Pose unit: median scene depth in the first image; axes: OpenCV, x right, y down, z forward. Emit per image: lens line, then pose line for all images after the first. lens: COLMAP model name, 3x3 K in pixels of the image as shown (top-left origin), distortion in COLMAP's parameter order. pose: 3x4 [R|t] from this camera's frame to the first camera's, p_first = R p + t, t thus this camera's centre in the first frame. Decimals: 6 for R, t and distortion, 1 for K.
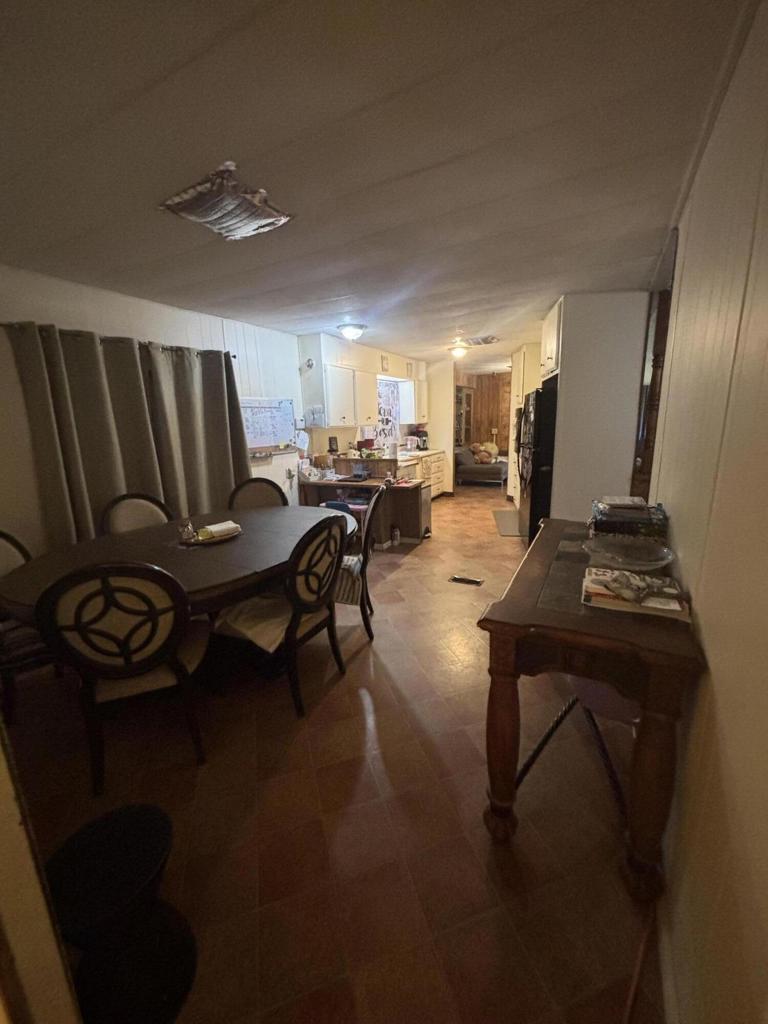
lens RADIAL K [[408.0, 0, 383.8], [0, 408.0, 510.2], [0, 0, 1]] dist [-0.010140, -0.000695]
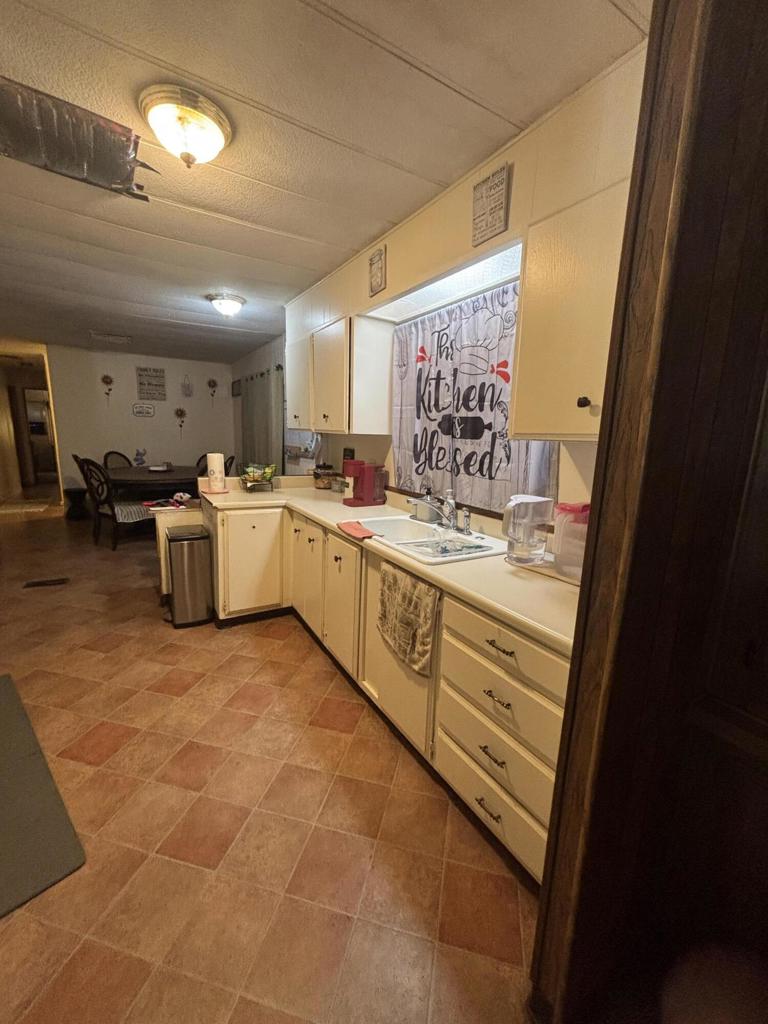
lens RADIAL K [[408.0, 0, 383.8], [0, 408.0, 510.2], [0, 0, 1]] dist [-0.010140, -0.000695]
pose [[-0.504389, 0.163486, -0.847858, 0.458459], [-0.211032, 0.928796, 0.304635, -0.346923], [0.837291, 0.332580, -0.433974, 1.597538]]
